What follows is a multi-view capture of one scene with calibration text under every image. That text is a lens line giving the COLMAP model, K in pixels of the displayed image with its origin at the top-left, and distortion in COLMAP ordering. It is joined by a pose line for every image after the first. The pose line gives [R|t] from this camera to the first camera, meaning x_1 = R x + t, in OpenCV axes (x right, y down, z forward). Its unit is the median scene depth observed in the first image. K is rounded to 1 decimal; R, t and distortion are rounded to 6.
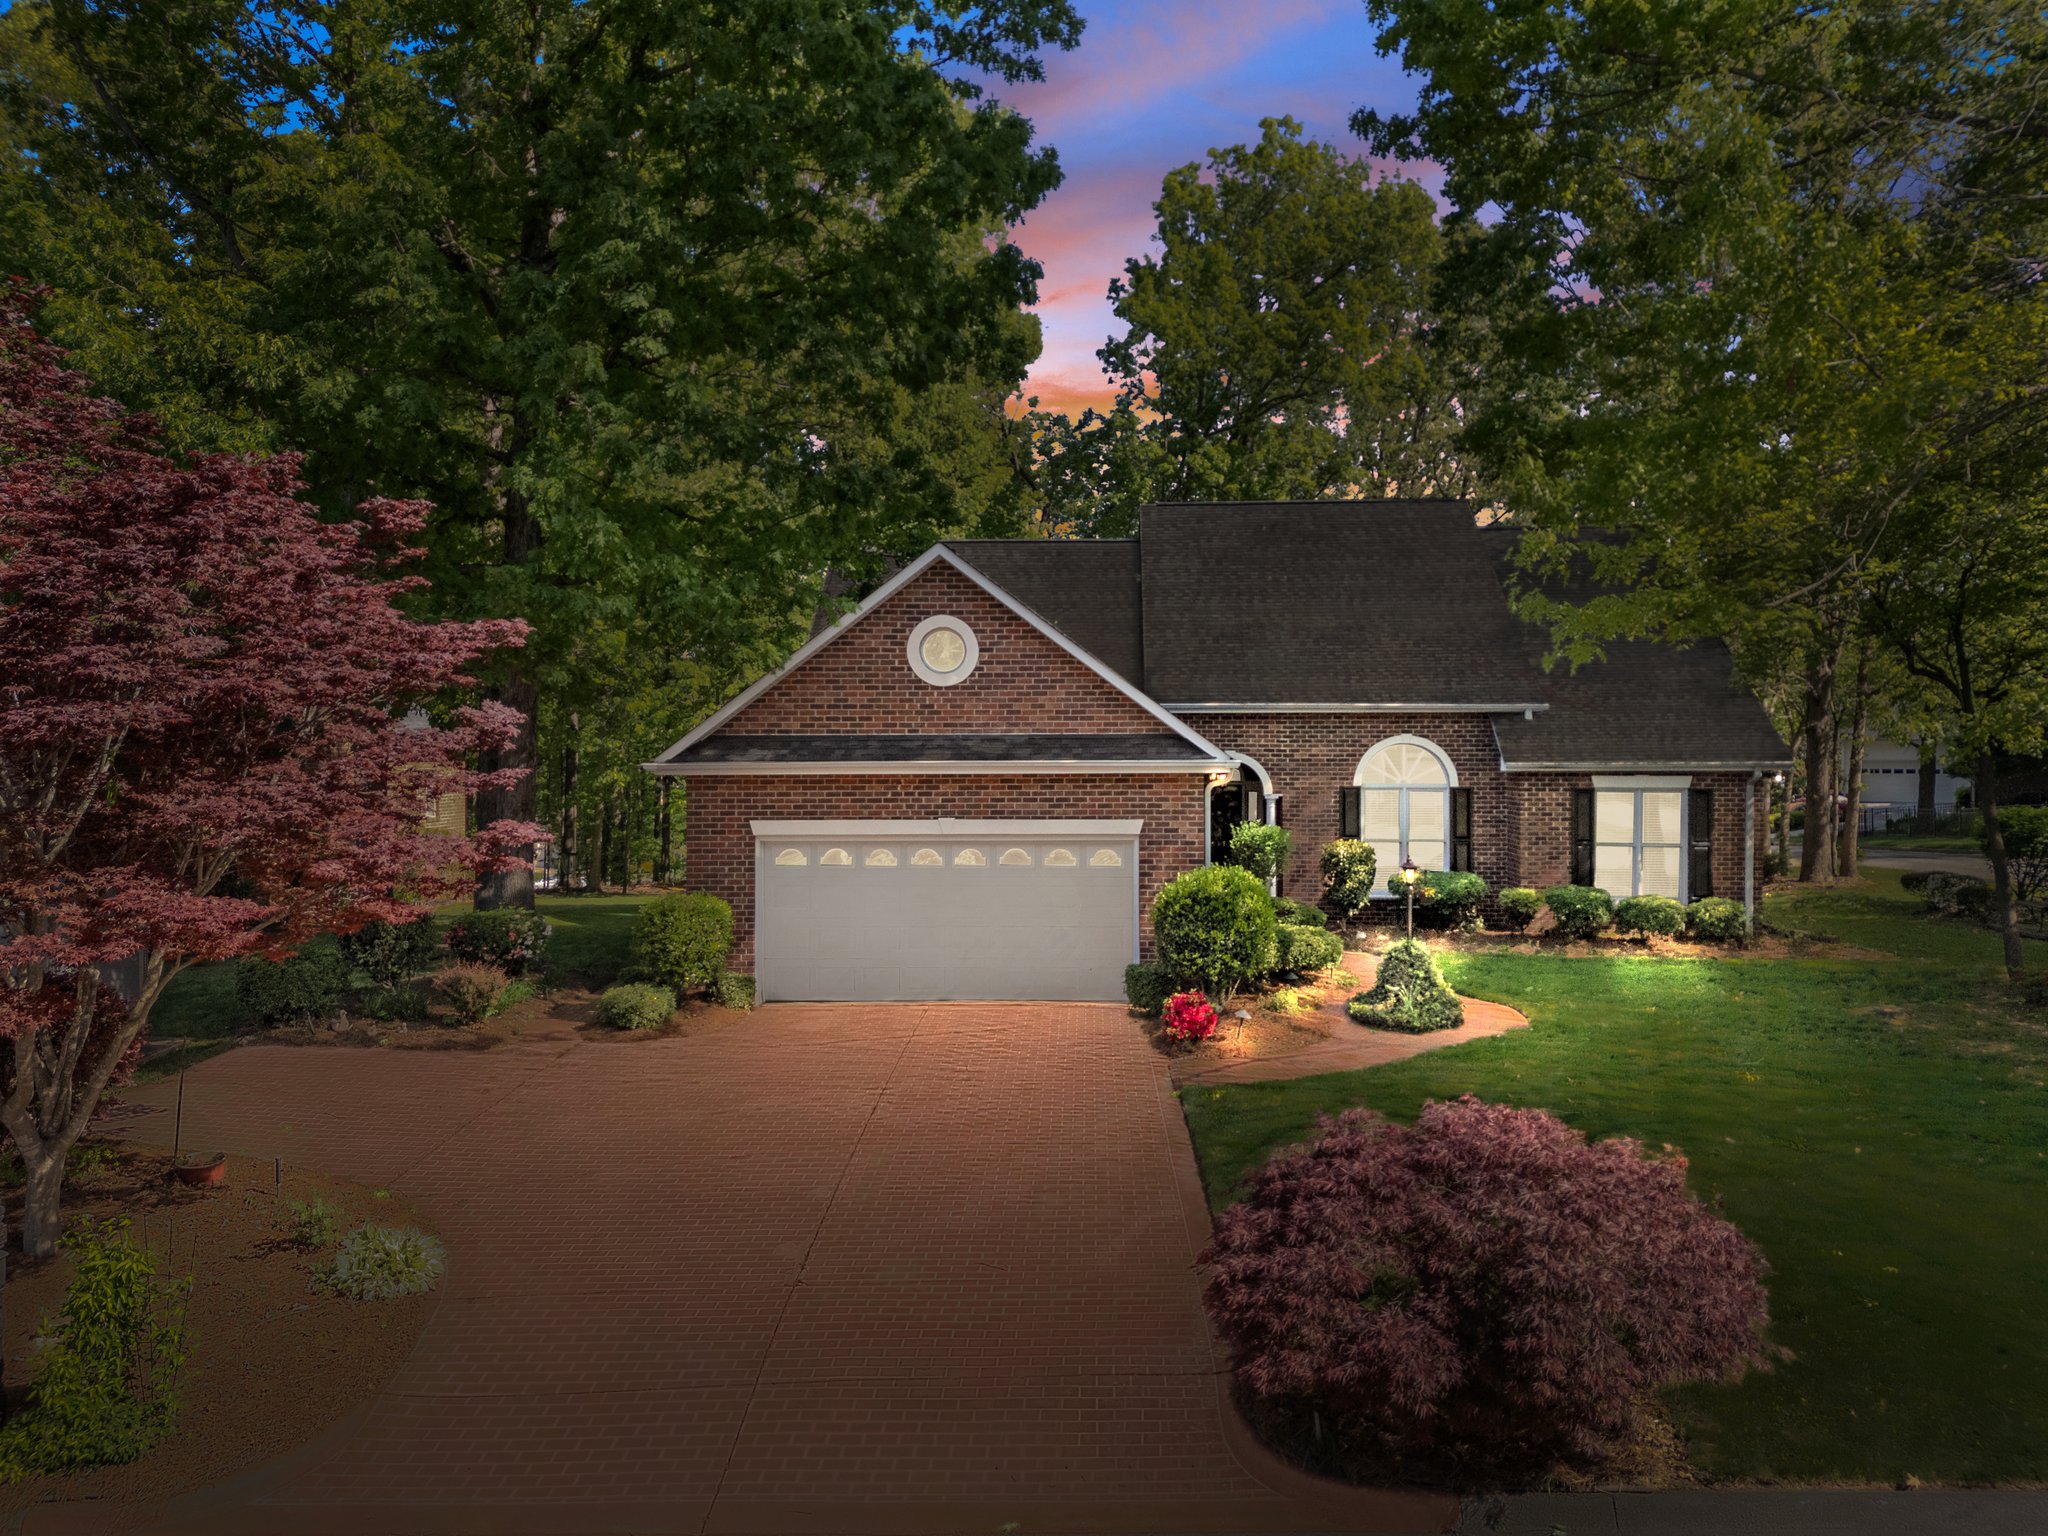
lens RADIAL K [[1486.2, 0, 1024.0], [0, 1486.2, 768.0], [0, 0, 1]] dist [0.073165, -0.131073]
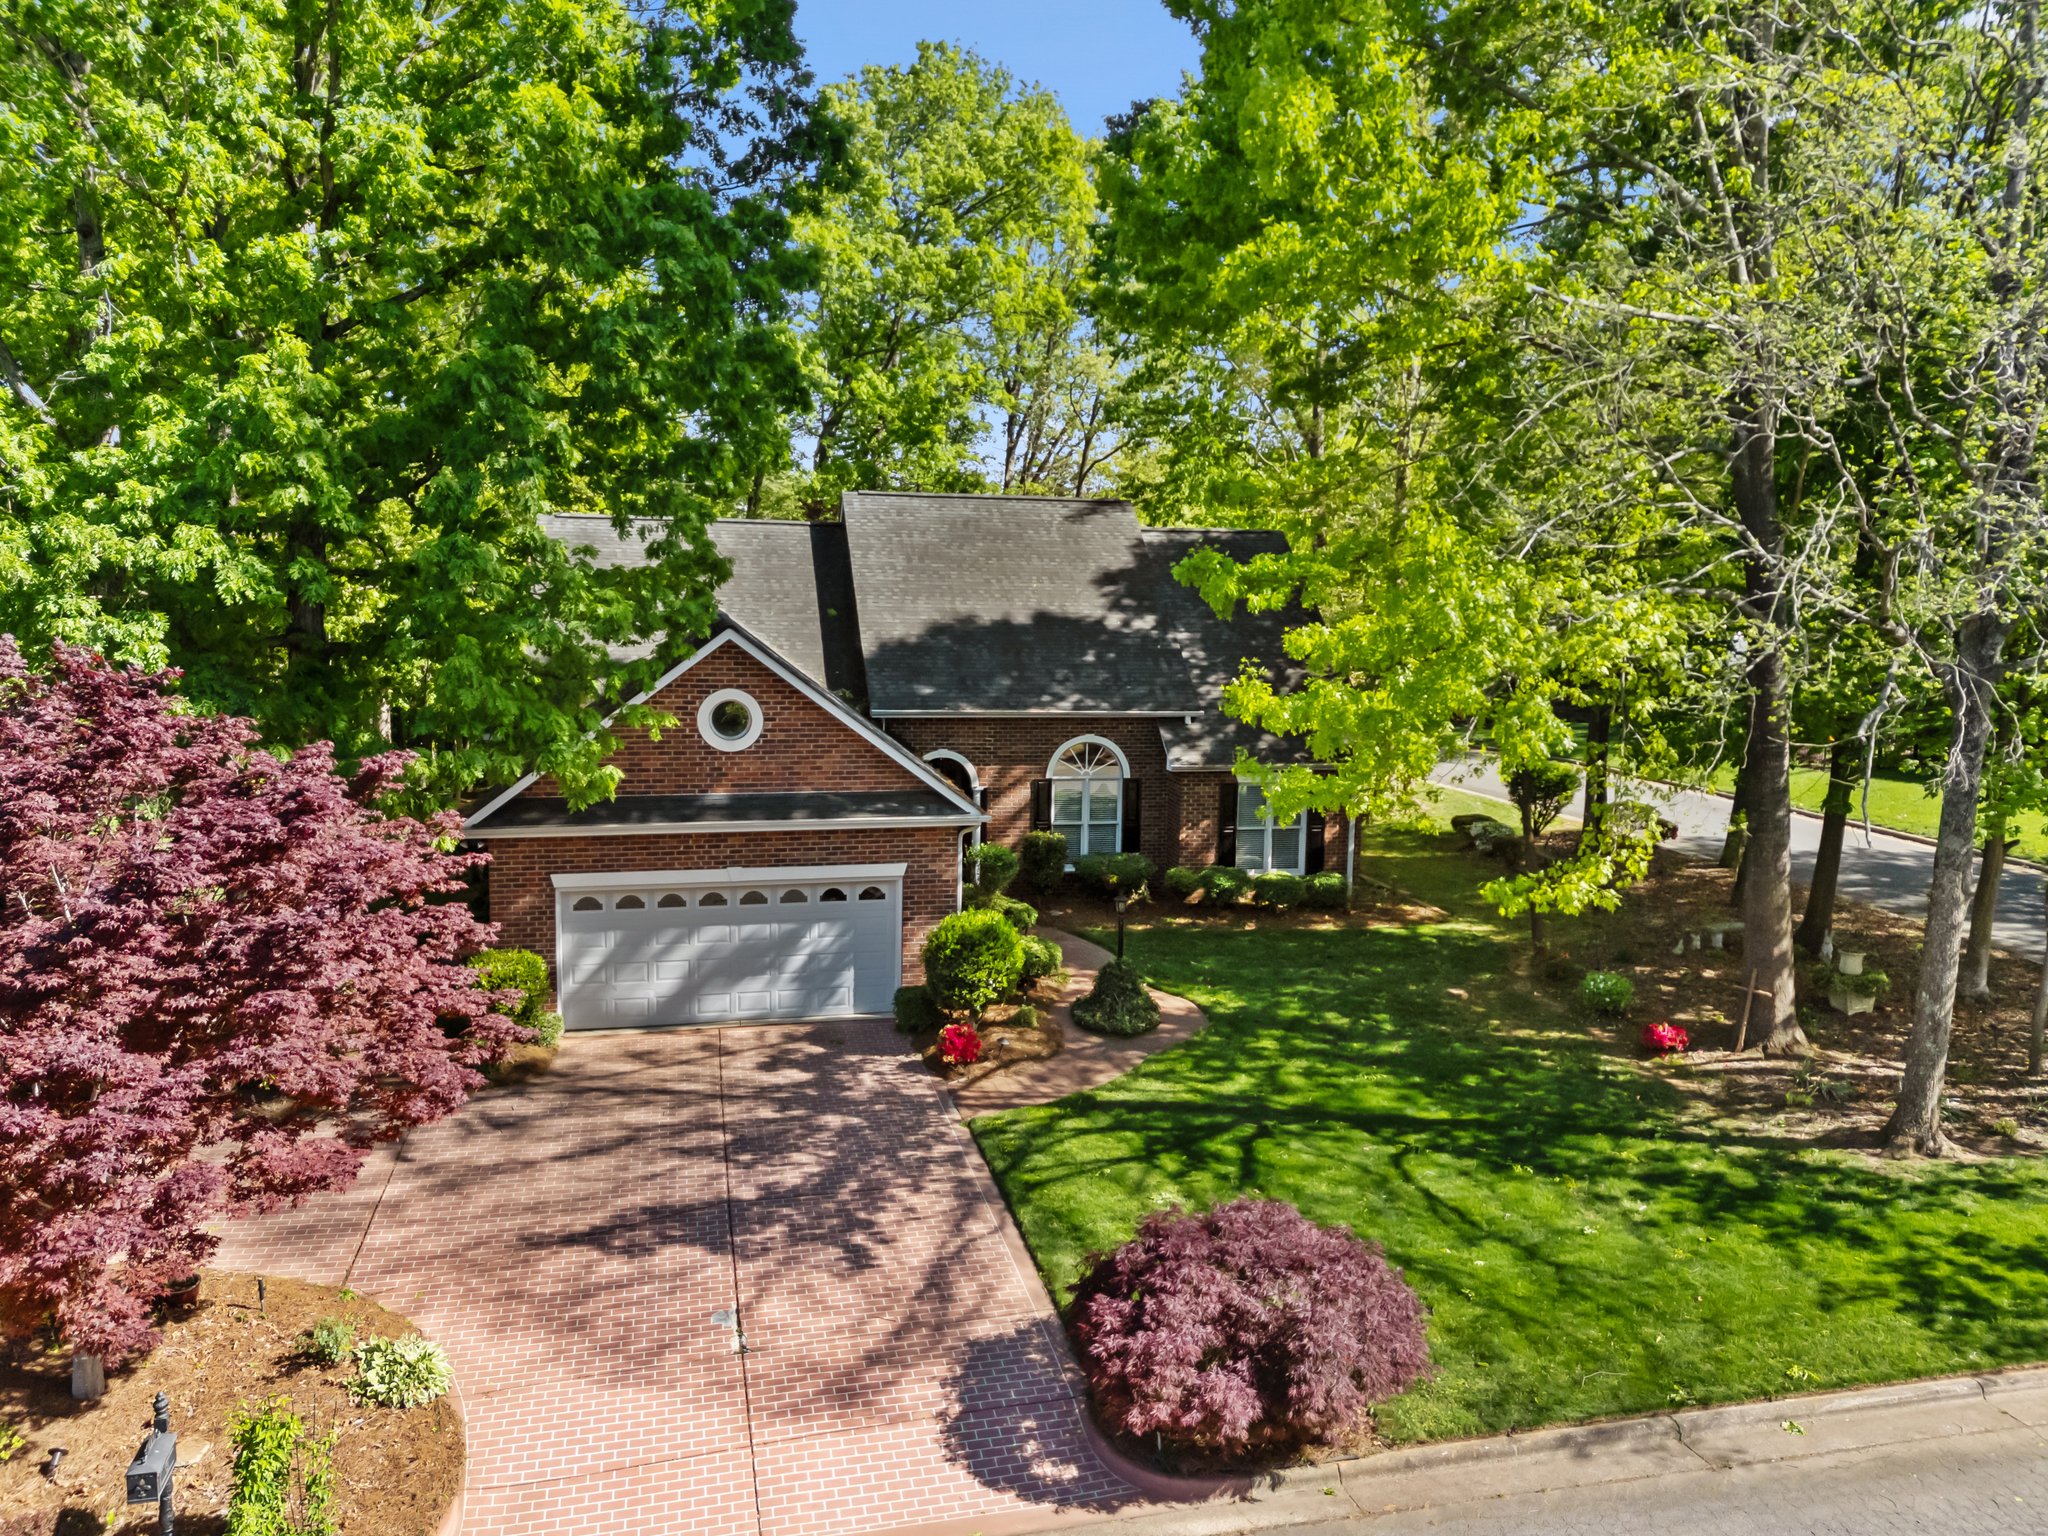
lens RADIAL K [[1514.0, 0, 1024.0], [0, 1514.0, 768.0], [0, 0, 1]] dist [0.064975, -0.139663]
pose [[0.962837, -0.015096, 0.269660, -0.150813], [-0.018107, 0.992582, 0.120220, -0.185023], [-0.269475, -0.120635, 0.955422, -0.158562]]
